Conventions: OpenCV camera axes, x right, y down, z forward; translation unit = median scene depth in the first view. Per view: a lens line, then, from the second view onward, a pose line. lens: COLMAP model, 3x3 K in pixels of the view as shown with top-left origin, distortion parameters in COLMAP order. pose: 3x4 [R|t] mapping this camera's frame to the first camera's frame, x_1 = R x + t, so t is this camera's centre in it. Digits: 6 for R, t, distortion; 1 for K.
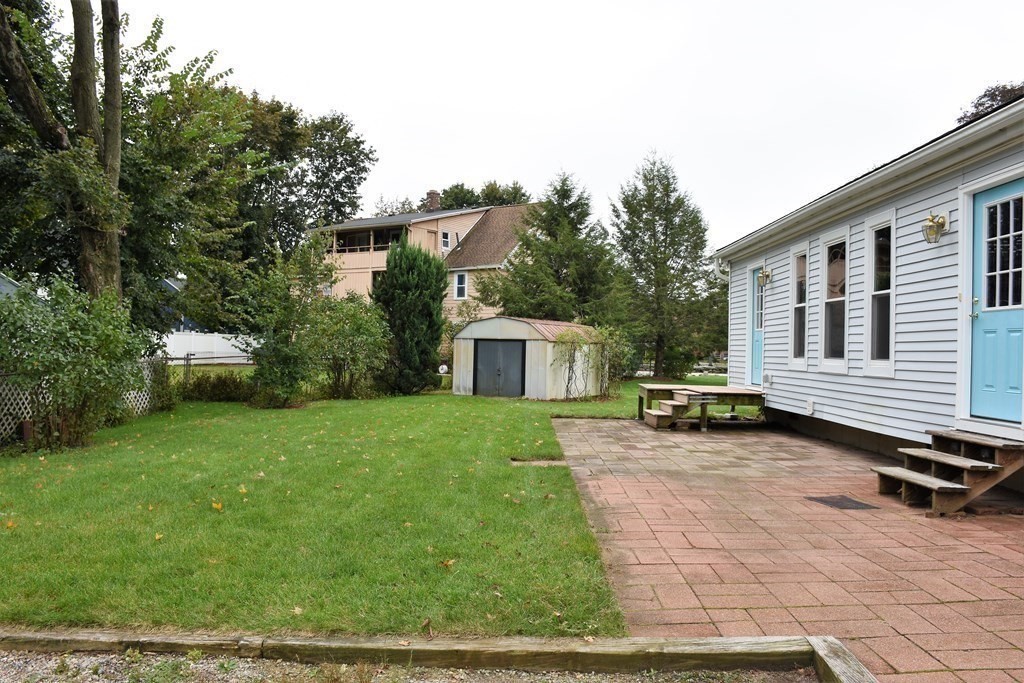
lens RADIAL K [[796.5, 0, 506.9], [0, 796.5, 341.0], [0, 0, 1]] dist [-0.147090, 0.094204]
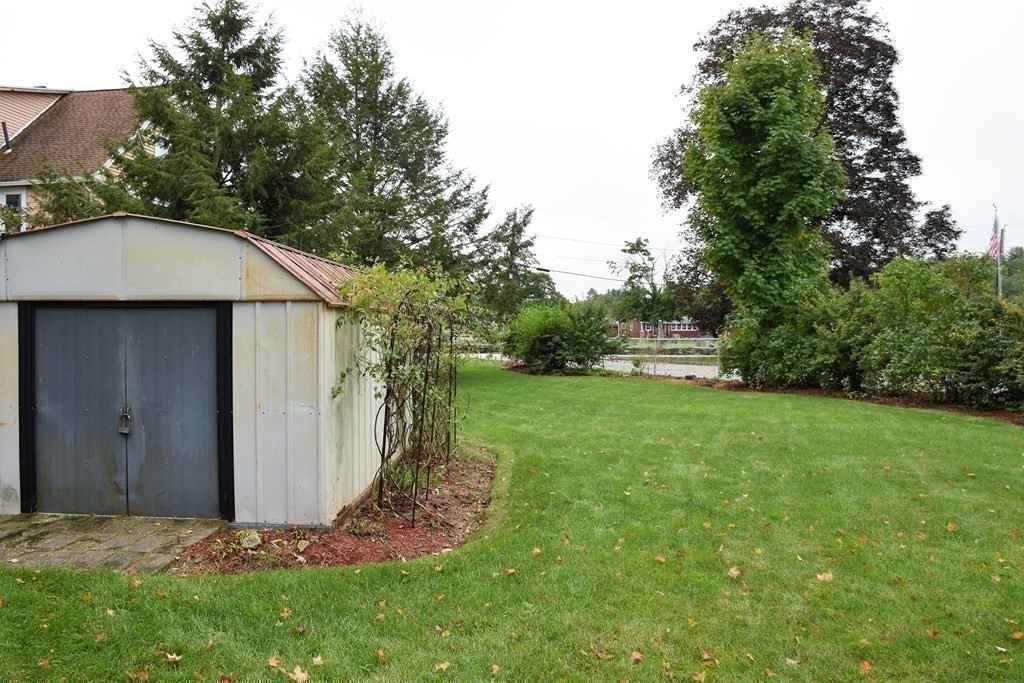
lens RADIAL K [[796.5, 0, 508.5], [0, 796.5, 343.3], [0, 0, 1]] dist [-0.147090, 0.094204]
pose [[0.877769, -0.028428, 0.478239, -0.020677], [0.010198, 0.999121, 0.040672, 0.002350], [-0.478975, -0.030823, 0.877287, 0.736708]]
